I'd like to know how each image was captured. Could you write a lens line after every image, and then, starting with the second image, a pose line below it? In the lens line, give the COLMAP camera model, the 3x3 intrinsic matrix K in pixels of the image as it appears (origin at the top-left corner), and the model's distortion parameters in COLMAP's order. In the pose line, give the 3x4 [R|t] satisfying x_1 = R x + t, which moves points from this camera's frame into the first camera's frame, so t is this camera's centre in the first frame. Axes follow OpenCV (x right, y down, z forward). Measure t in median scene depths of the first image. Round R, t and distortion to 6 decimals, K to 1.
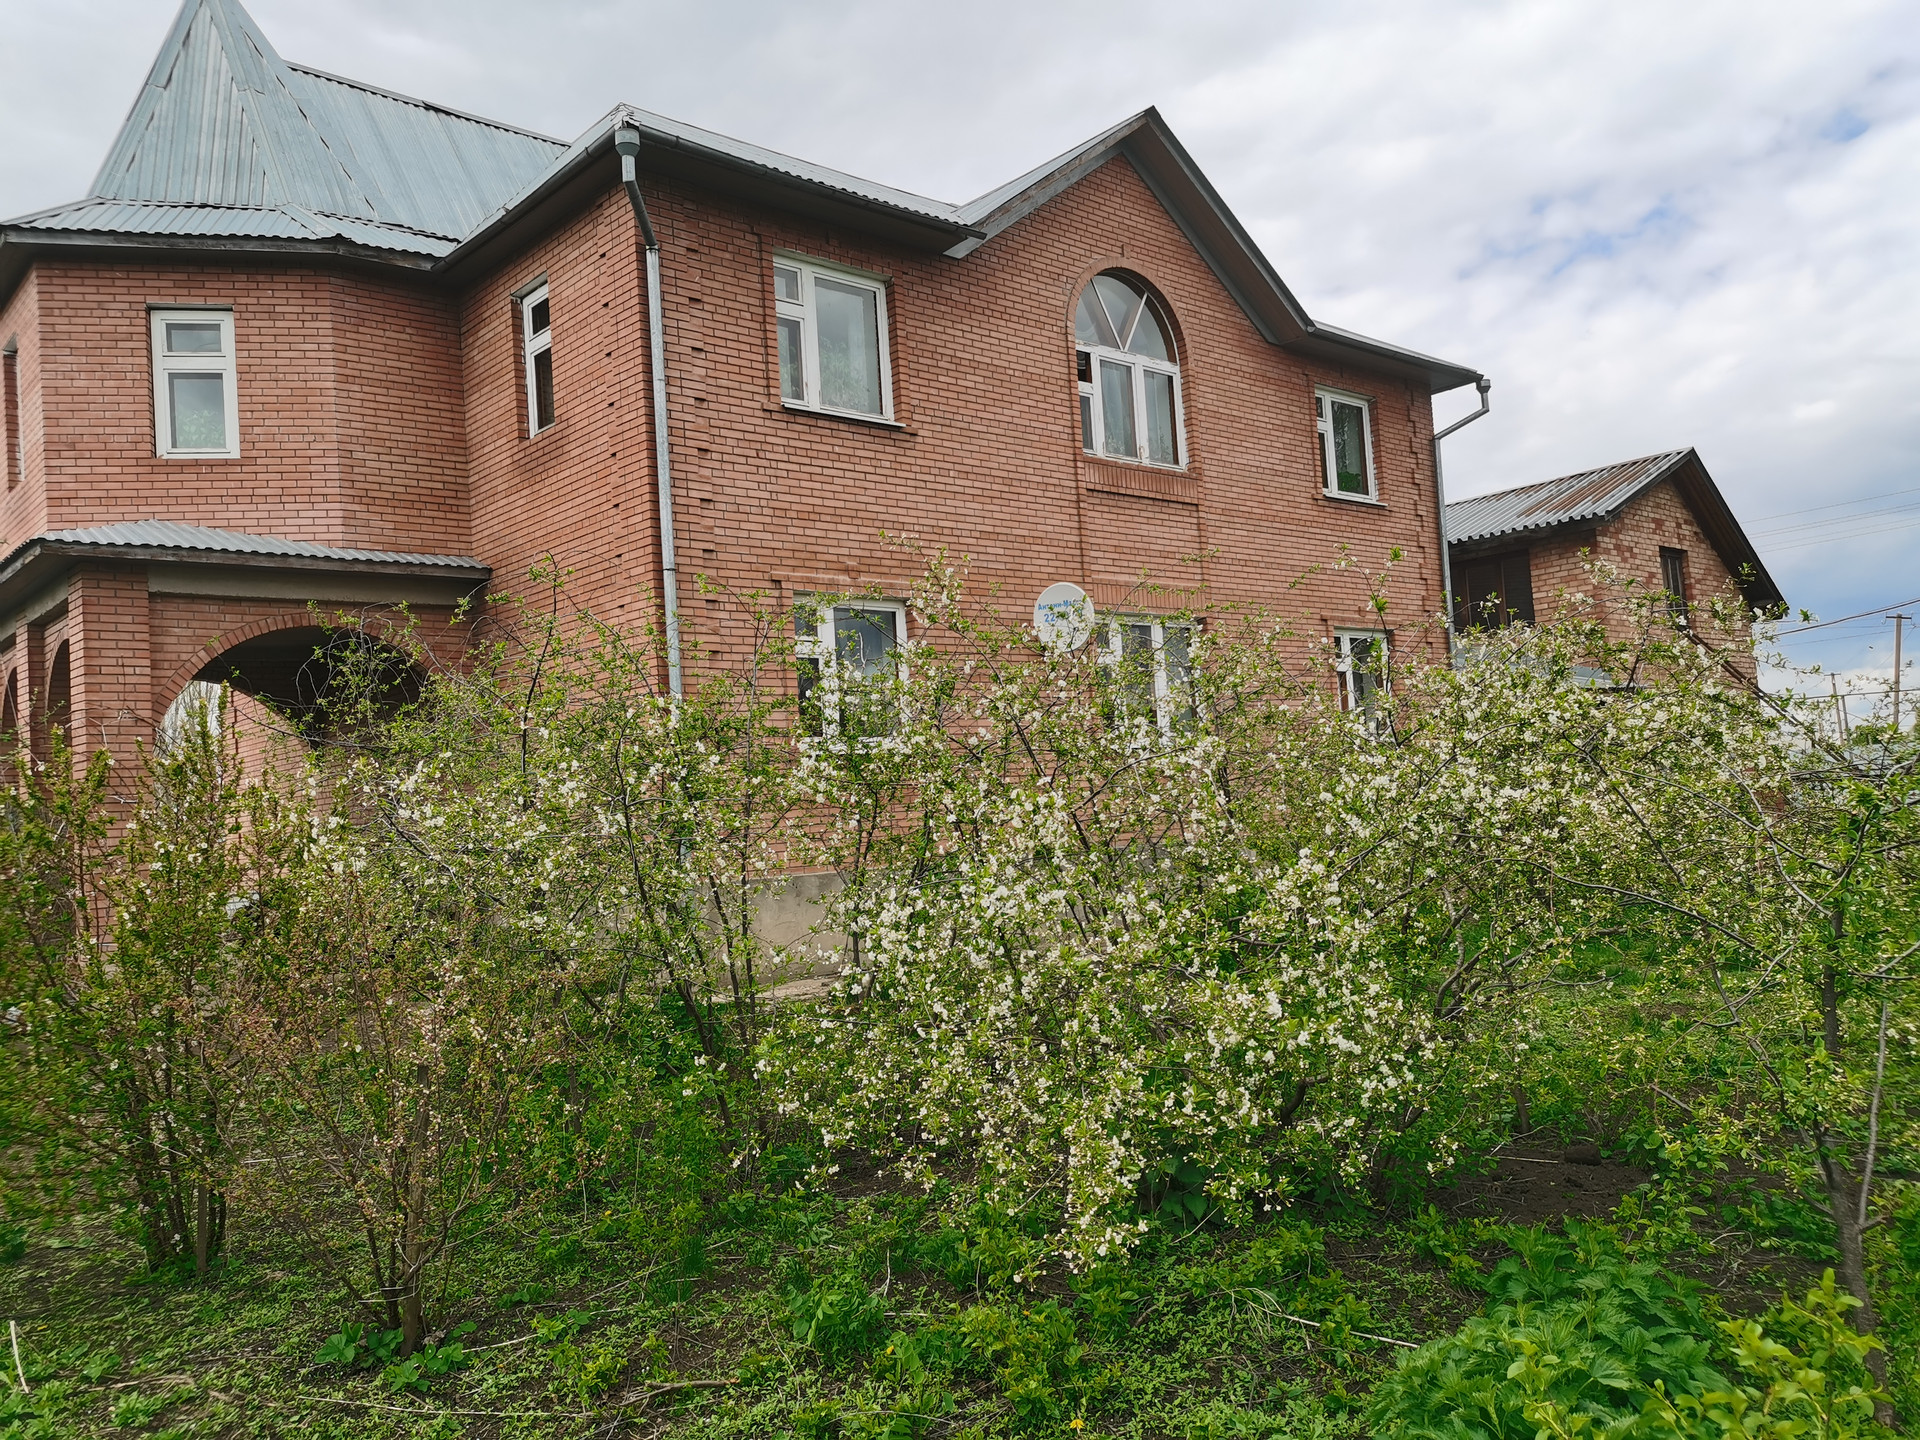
lens RADIAL K [[1423.1, 0, 960.0], [0, 1423.1, 720.0], [0, 0, 1]] dist [0.054199, -0.041299]
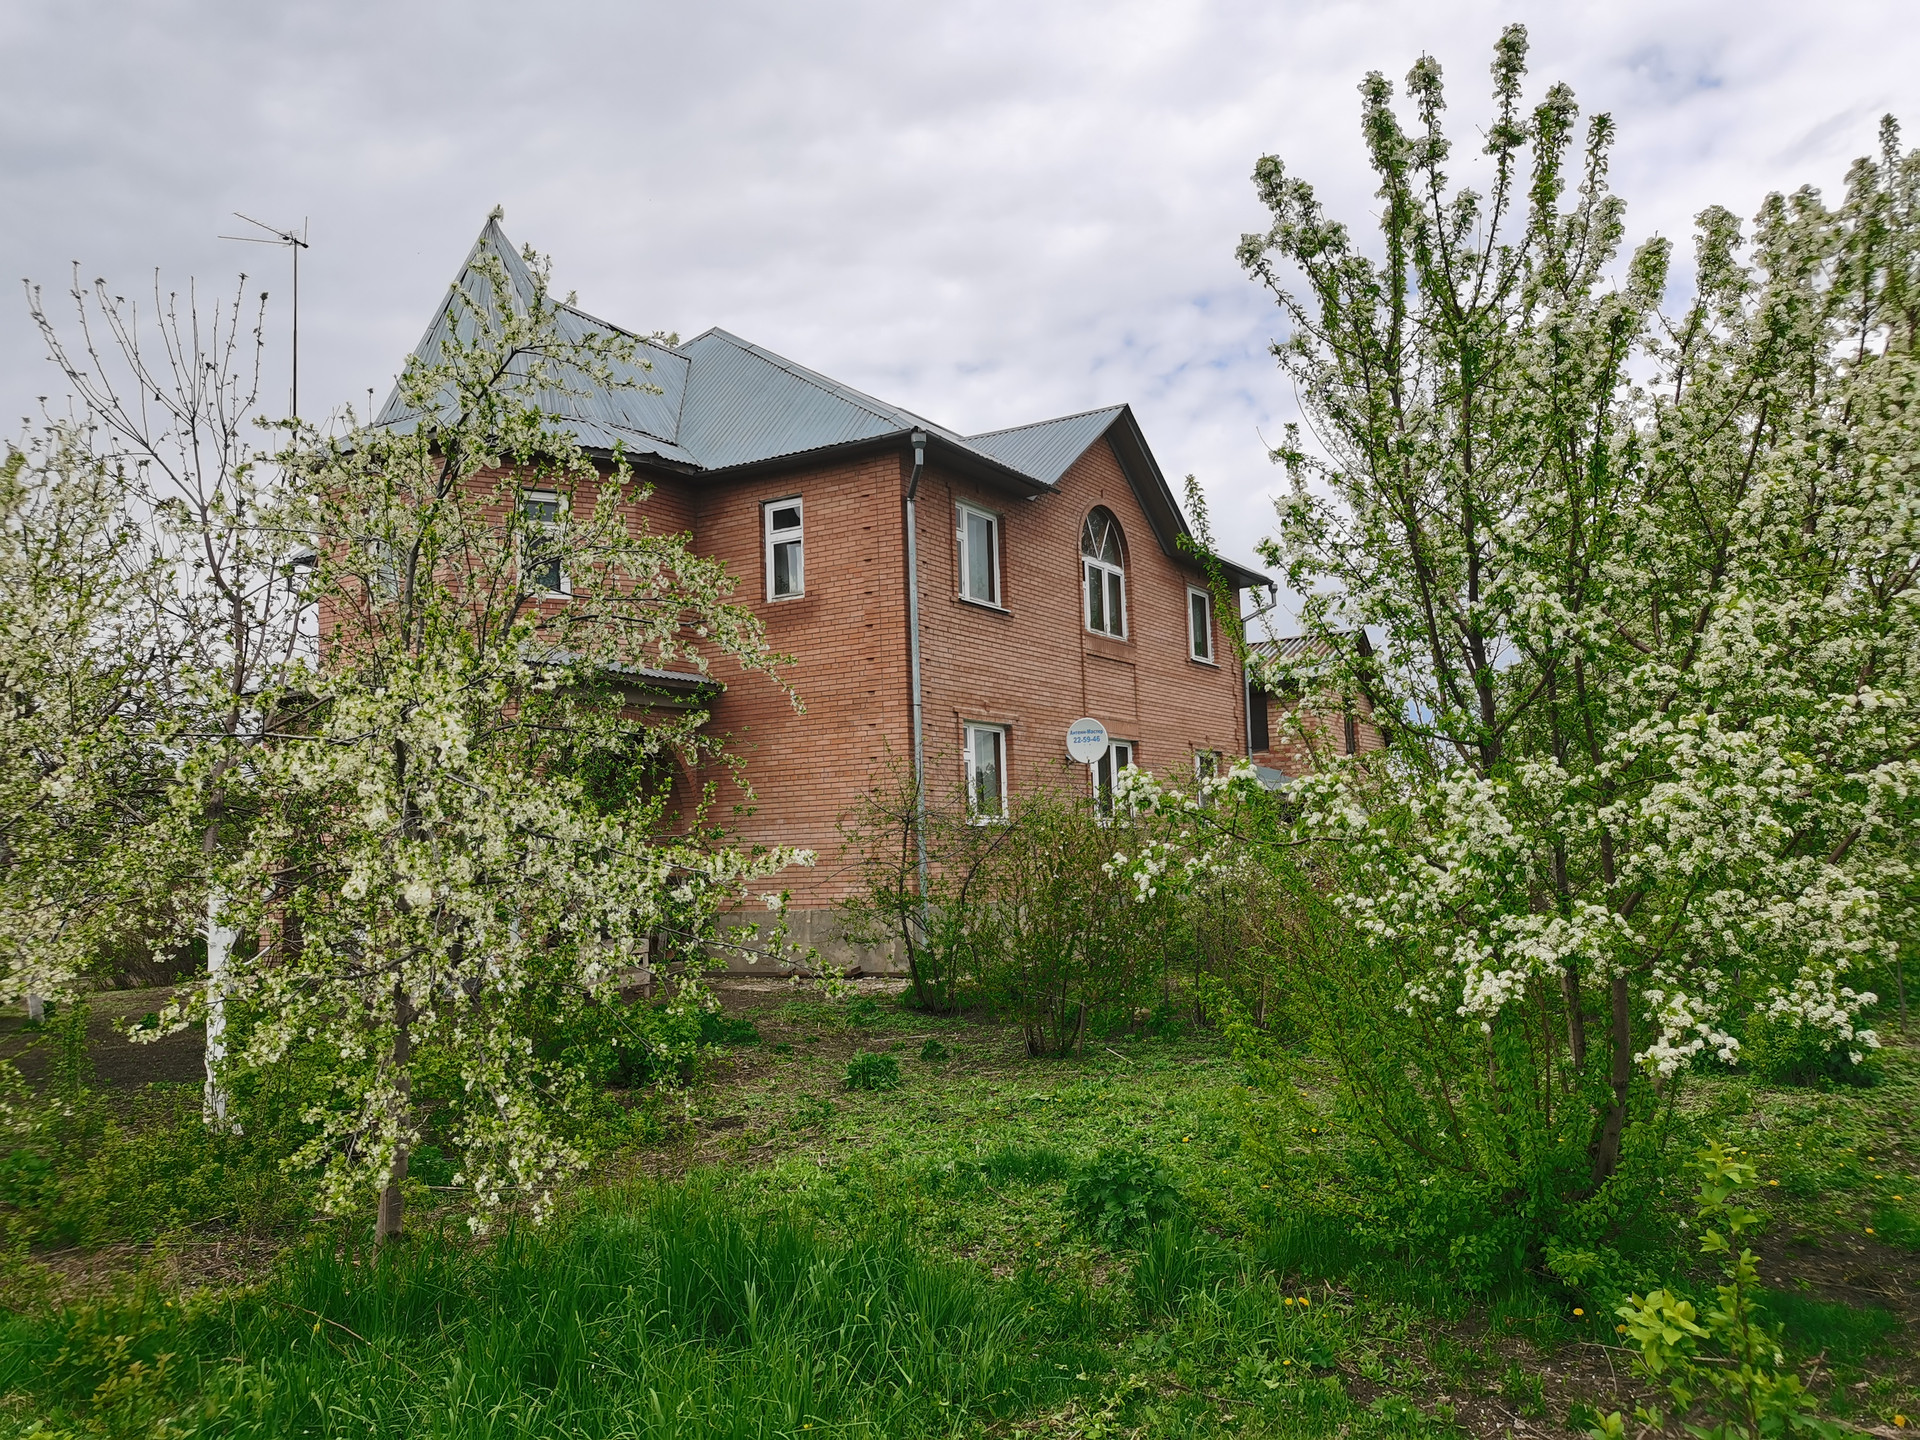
lens RADIAL K [[1423.1, 0, 960.0], [0, 1423.1, 720.0], [0, 0, 1]] dist [0.054199, -0.041299]
pose [[0.953868, 0.058322, 0.294506, -0.497201], [-0.043907, 0.997502, -0.055332, -0.003582], [-0.296997, 0.039849, 0.954046, -0.404692]]
